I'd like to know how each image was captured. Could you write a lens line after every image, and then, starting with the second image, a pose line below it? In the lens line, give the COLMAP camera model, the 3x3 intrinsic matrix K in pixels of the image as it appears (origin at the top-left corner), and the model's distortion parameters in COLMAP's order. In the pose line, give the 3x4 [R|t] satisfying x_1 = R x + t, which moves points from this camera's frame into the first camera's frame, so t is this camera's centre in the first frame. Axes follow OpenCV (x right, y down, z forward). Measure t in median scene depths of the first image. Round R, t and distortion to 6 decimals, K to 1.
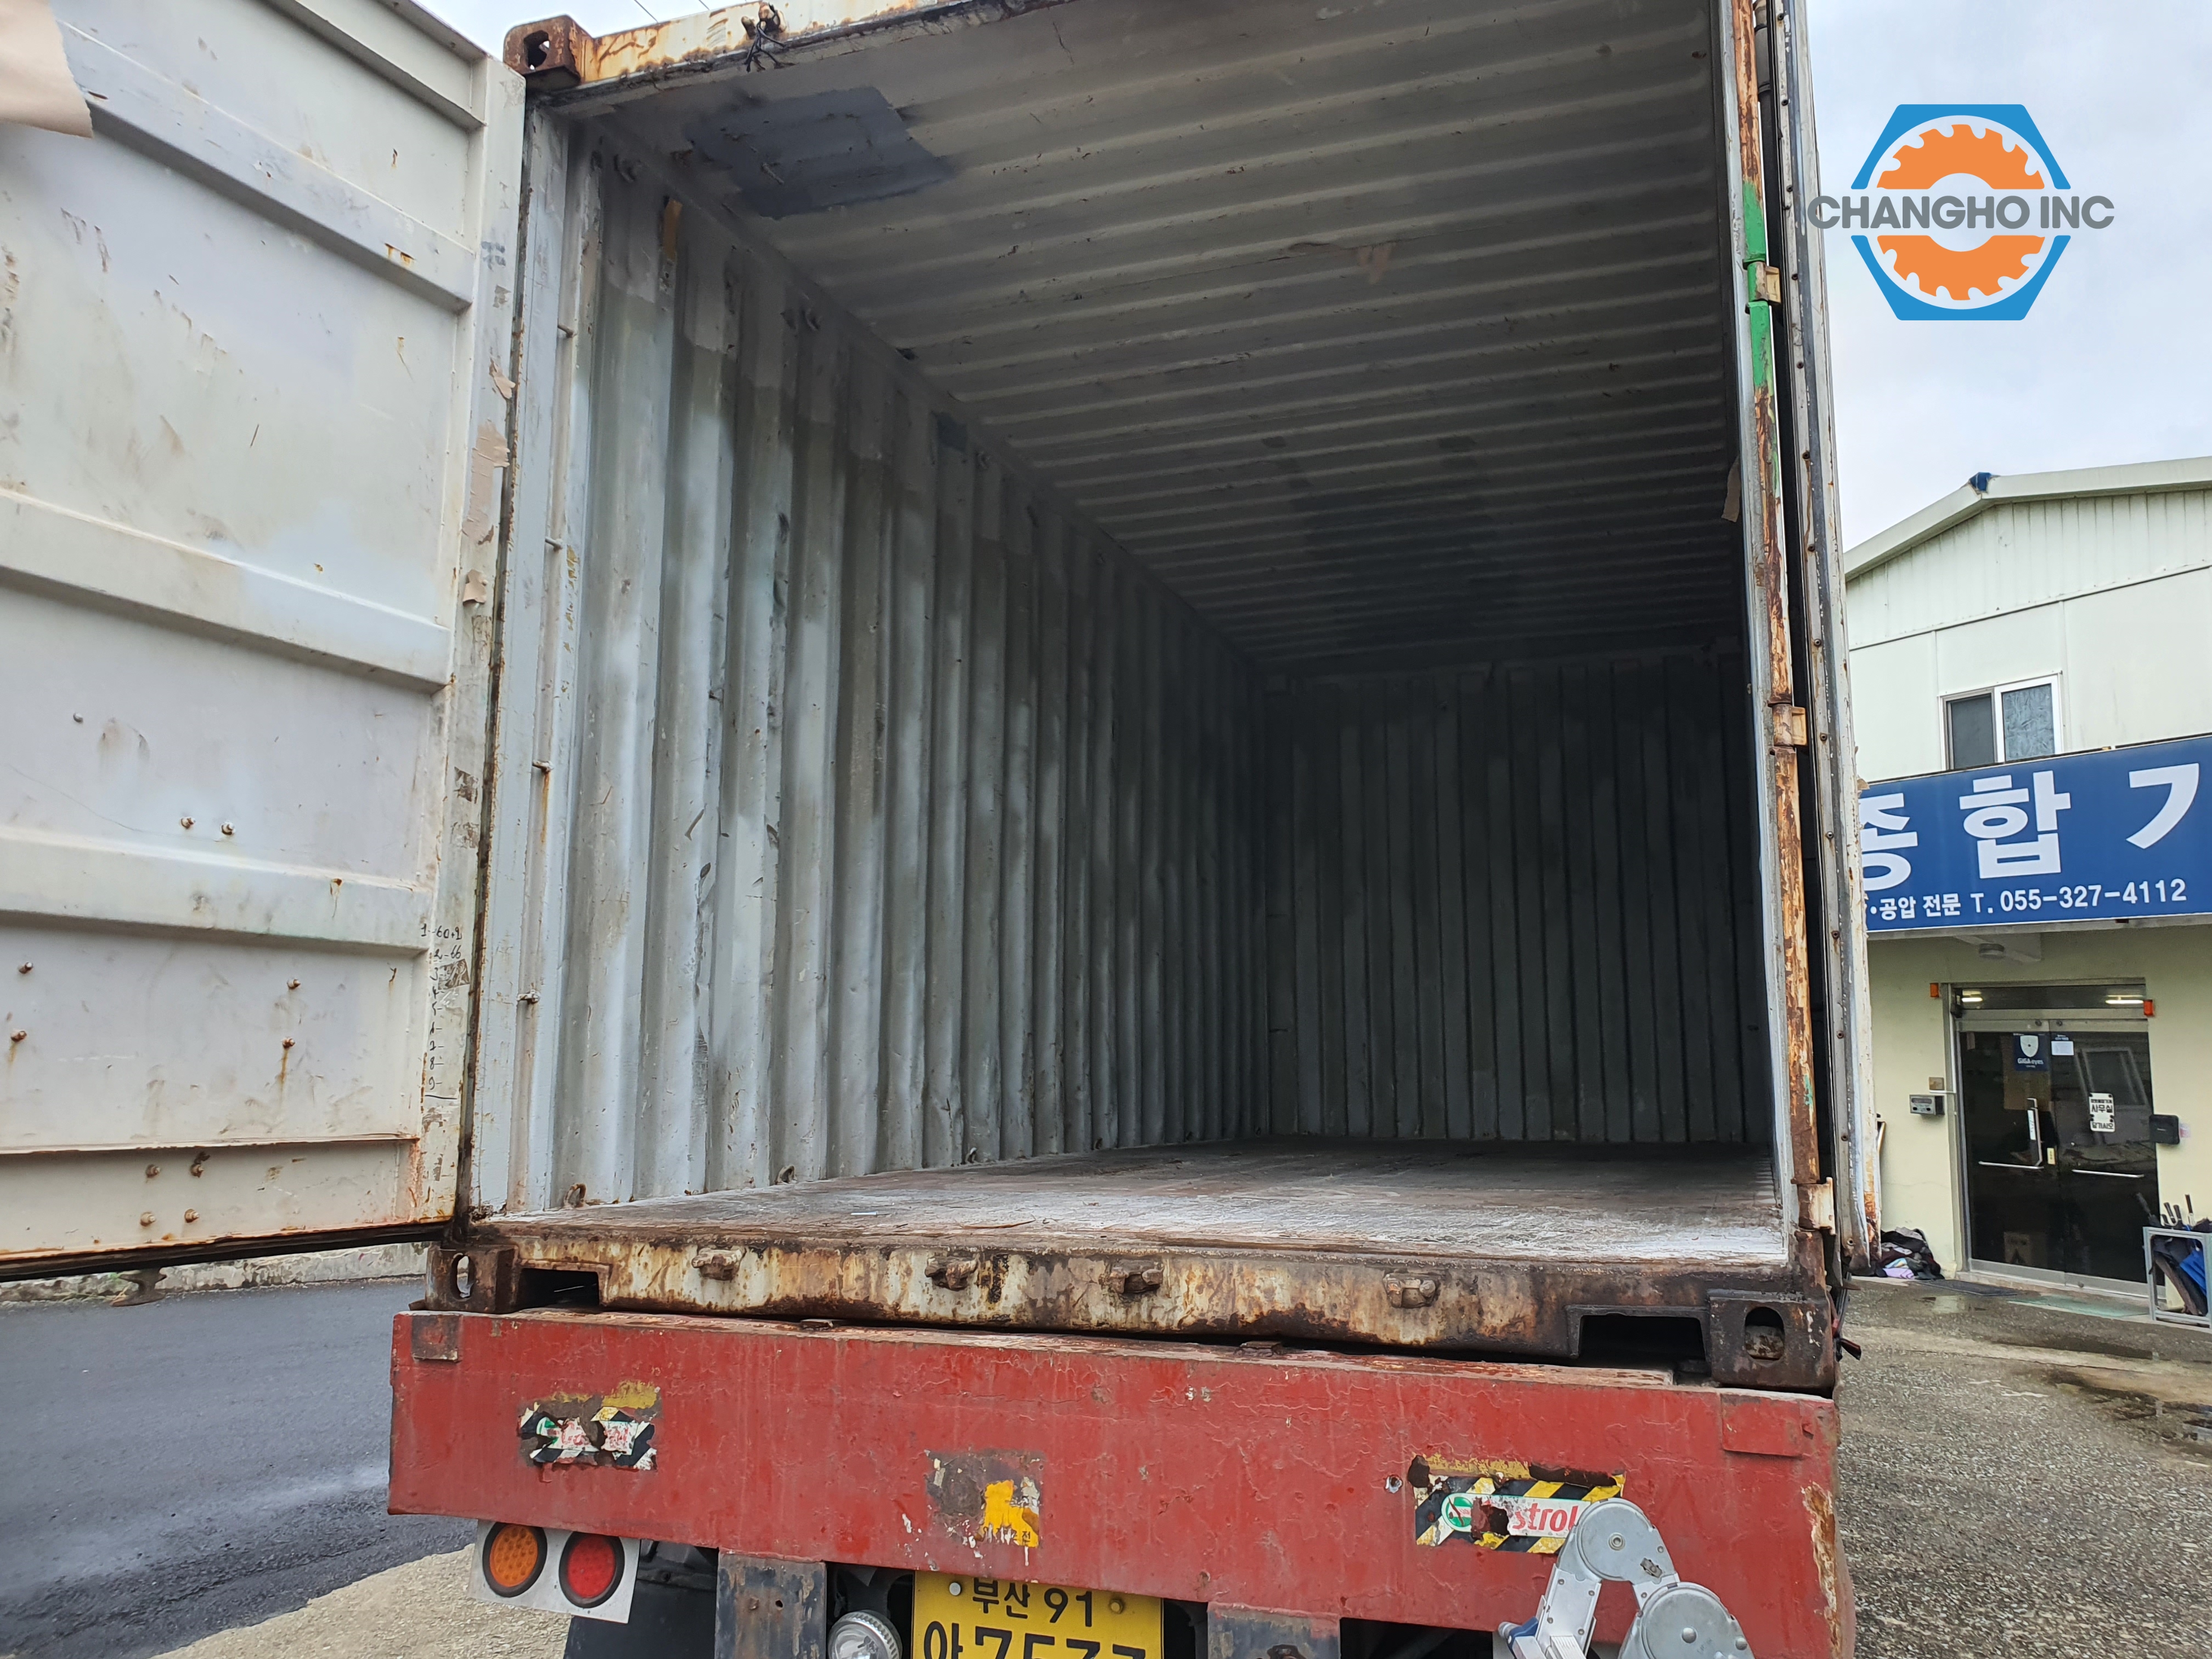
lens RADIAL K [[1702.4, 0, 1104.2], [0, 1702.4, 827.4], [0, 0, 1]] dist [0.026752, -0.032551]
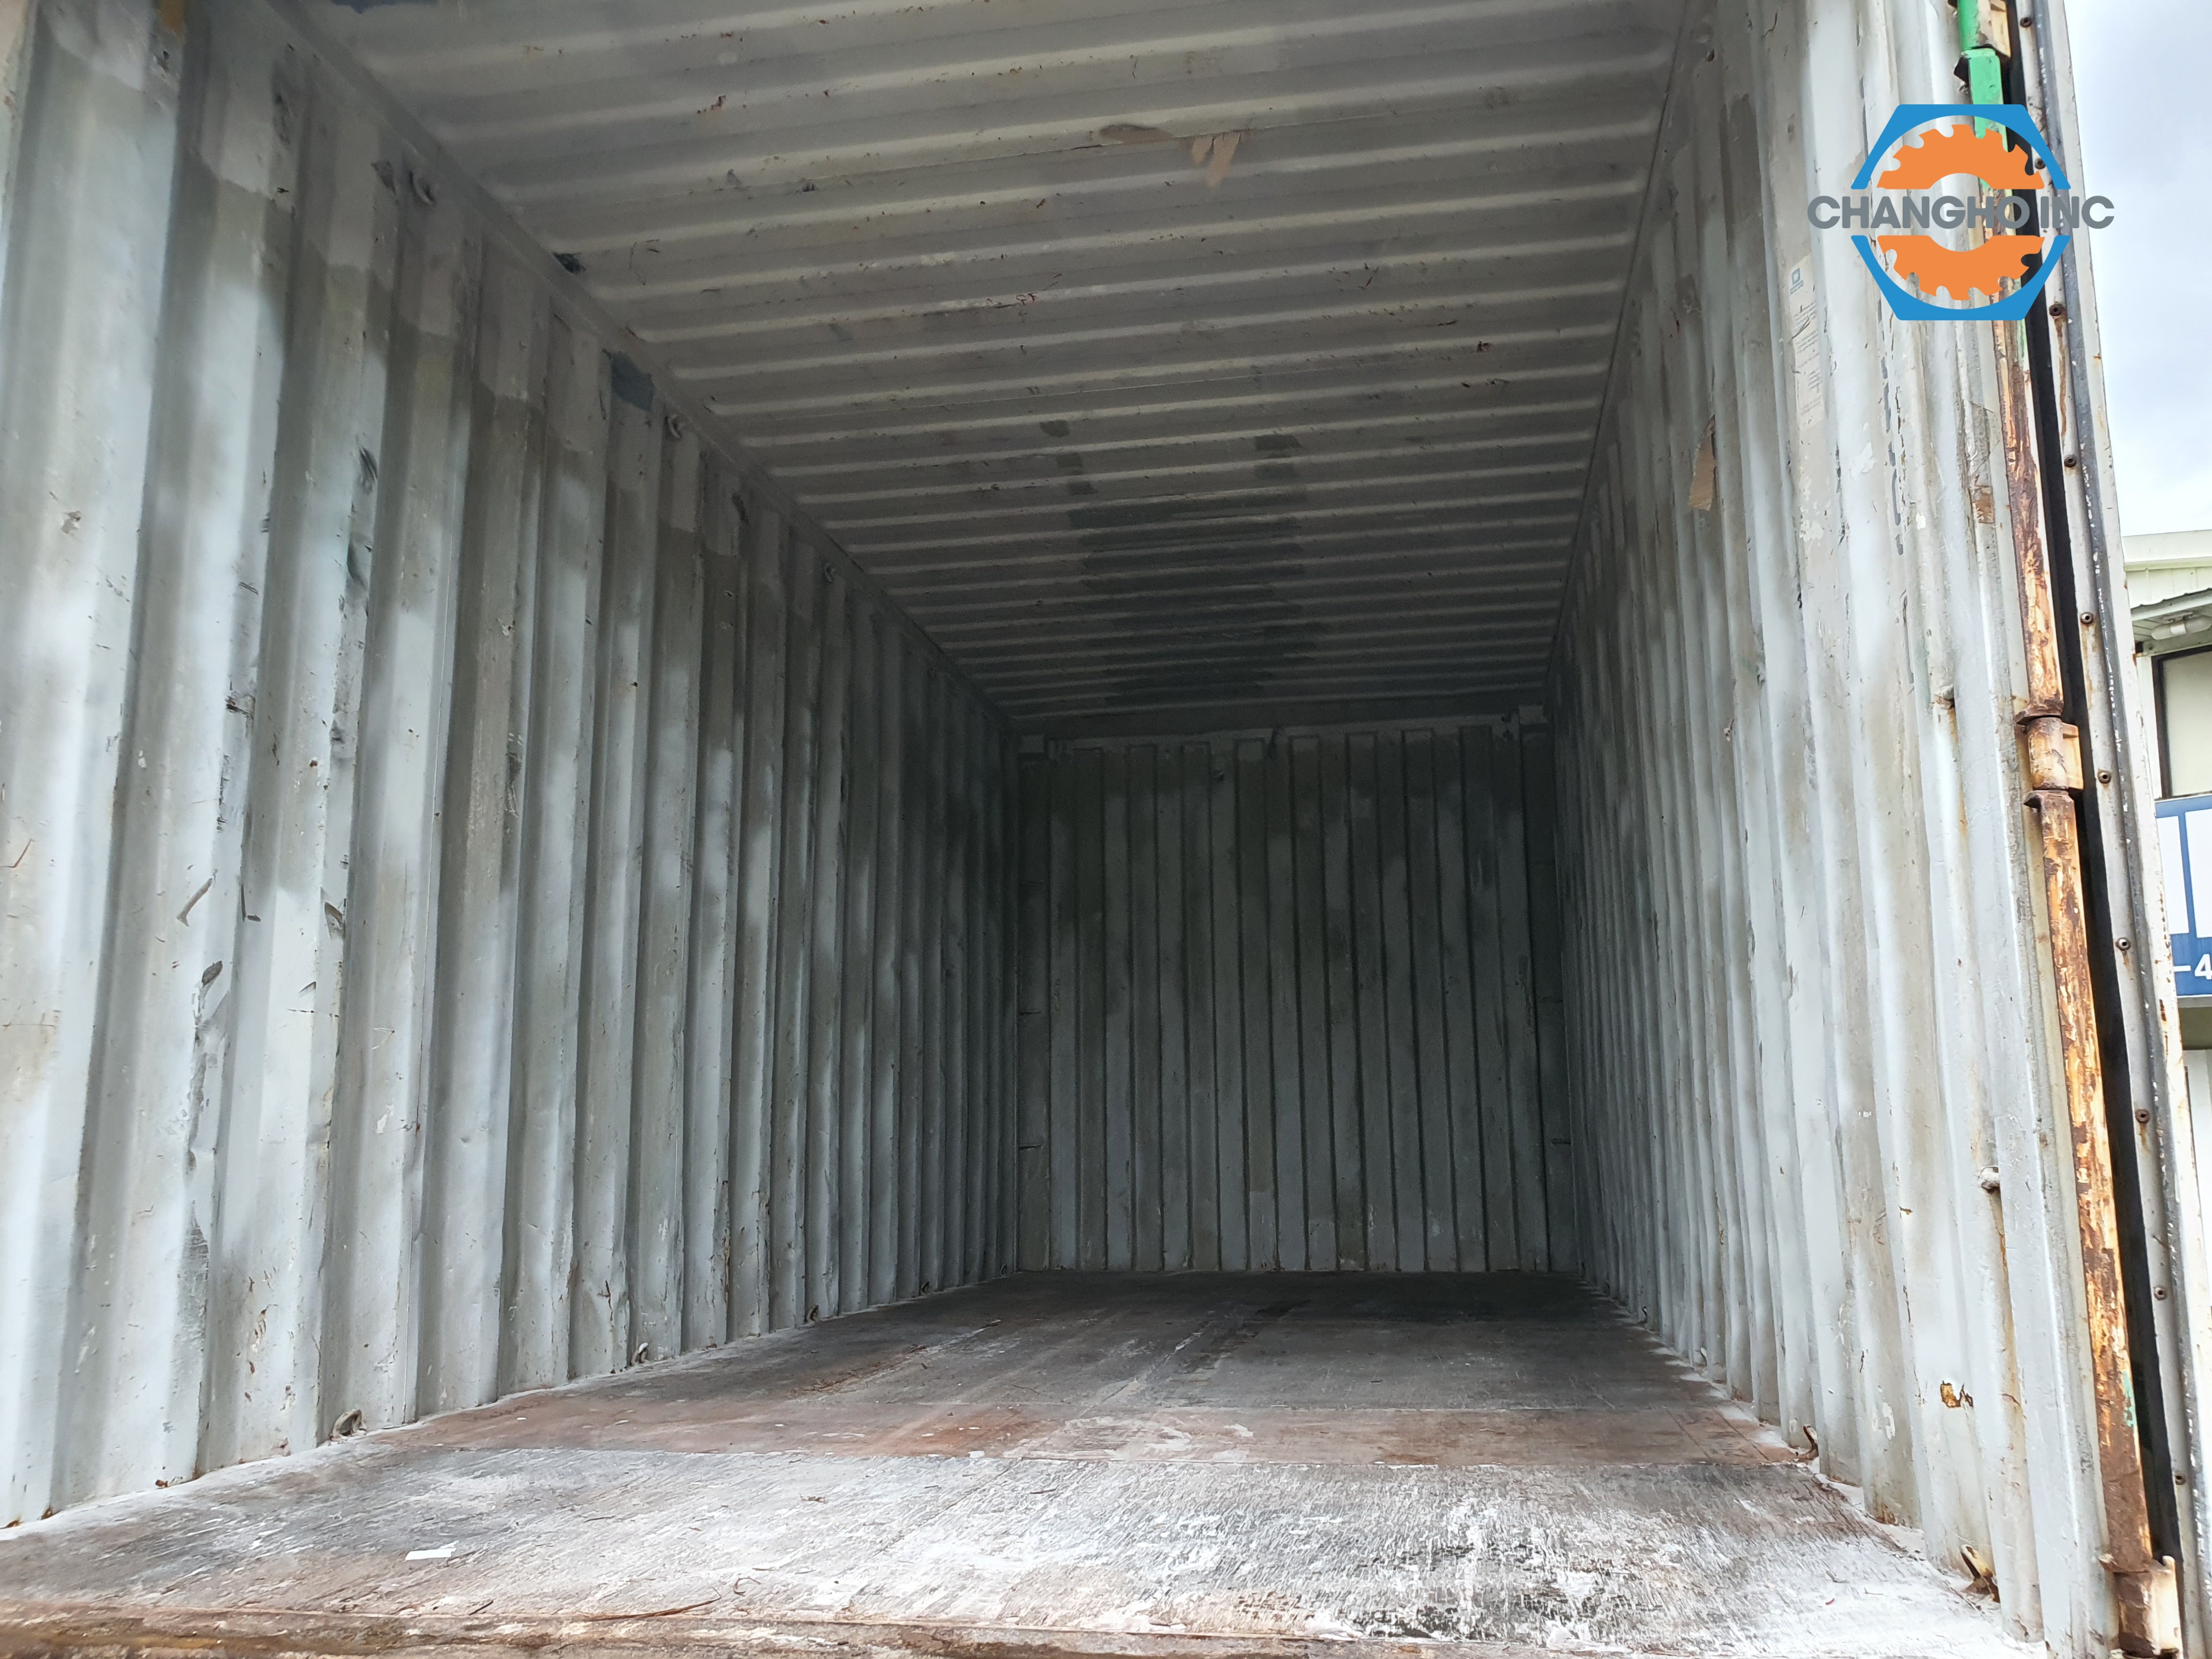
lens RADIAL K [[1702.4, 0, 1141.1], [0, 1702.4, 859.4], [0, 0, 1]] dist [0.026752, -0.032551]
pose [[0.982309, 0.015454, 0.186631, -0.007197], [-0.010020, 0.999499, -0.030024, -0.001720], [-0.187001, 0.027623, 0.981971, 0.245843]]
